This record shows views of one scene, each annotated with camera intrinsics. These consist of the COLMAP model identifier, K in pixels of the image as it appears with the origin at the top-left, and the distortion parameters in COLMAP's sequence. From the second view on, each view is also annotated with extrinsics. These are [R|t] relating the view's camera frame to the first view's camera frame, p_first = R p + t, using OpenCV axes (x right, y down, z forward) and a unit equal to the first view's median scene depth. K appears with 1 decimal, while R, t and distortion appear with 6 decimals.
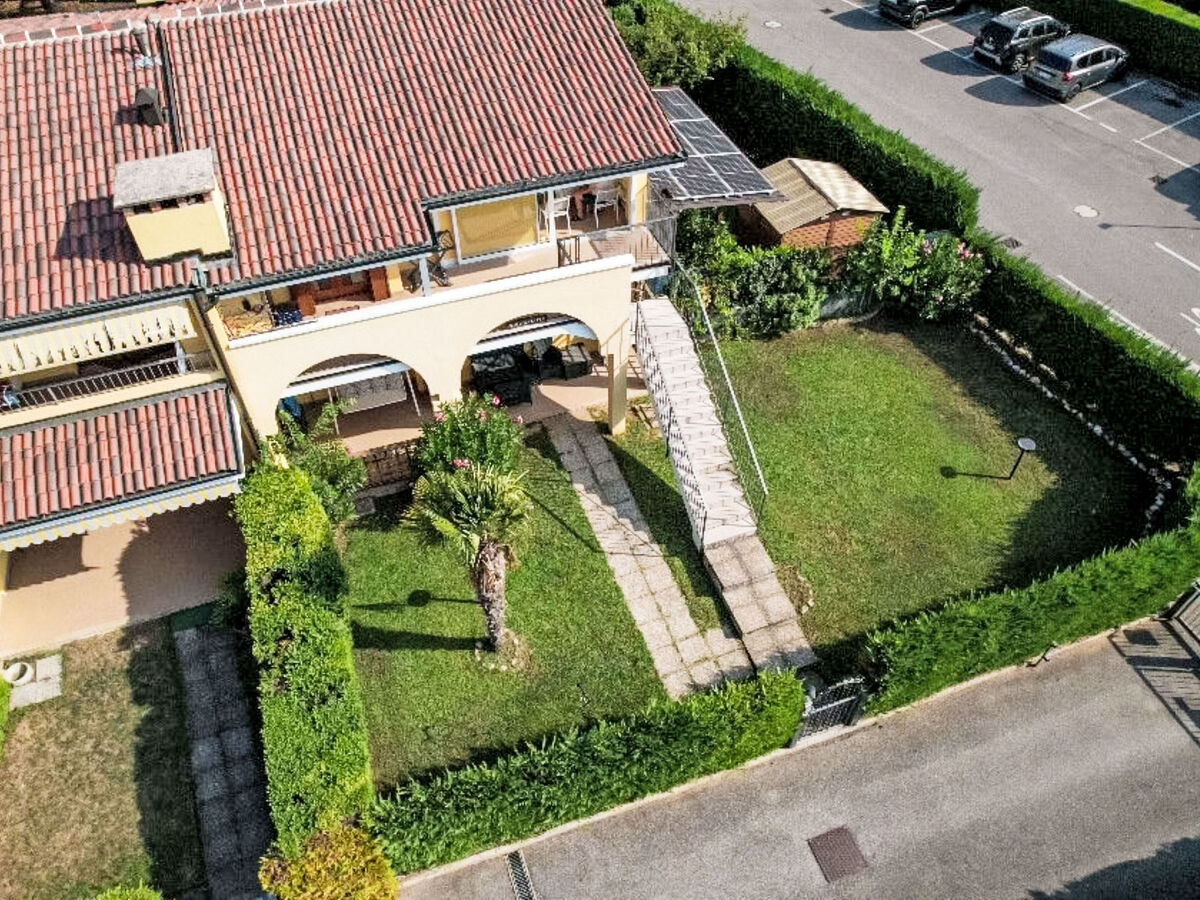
lens RADIAL K [[877.2, 0, 600.0], [0, 877.2, 450.0], [0, 0, 1]] dist [-0.005607, -0.001321]
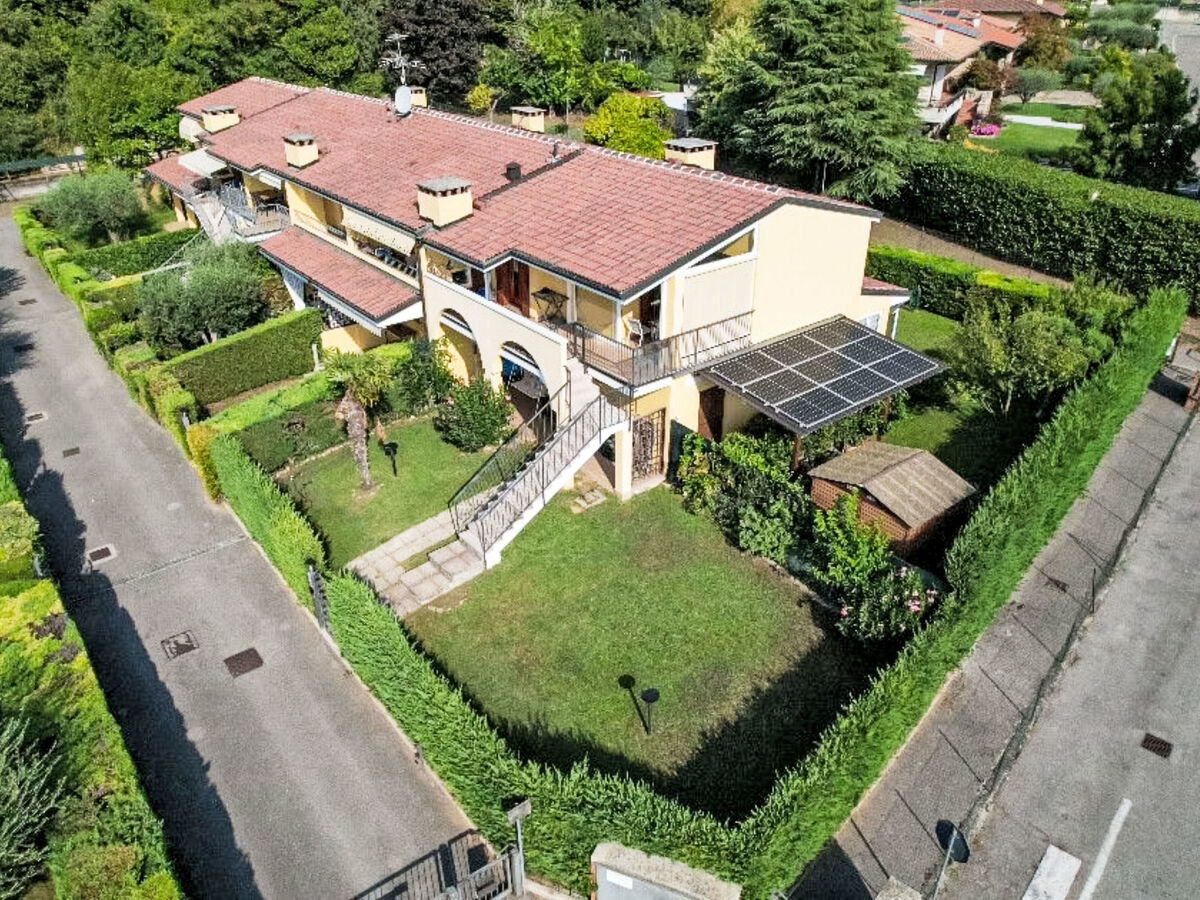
lens RADIAL K [[877.2, 0, 600.0], [0, 877.2, 450.0], [0, 0, 1]] dist [-0.005607, -0.001321]
pose [[0.325955, 0.474204, -0.817853, 1.312023], [-0.680737, 0.718030, 0.145018, -0.347994], [0.656011, 0.509473, 0.556854, 0.368596]]
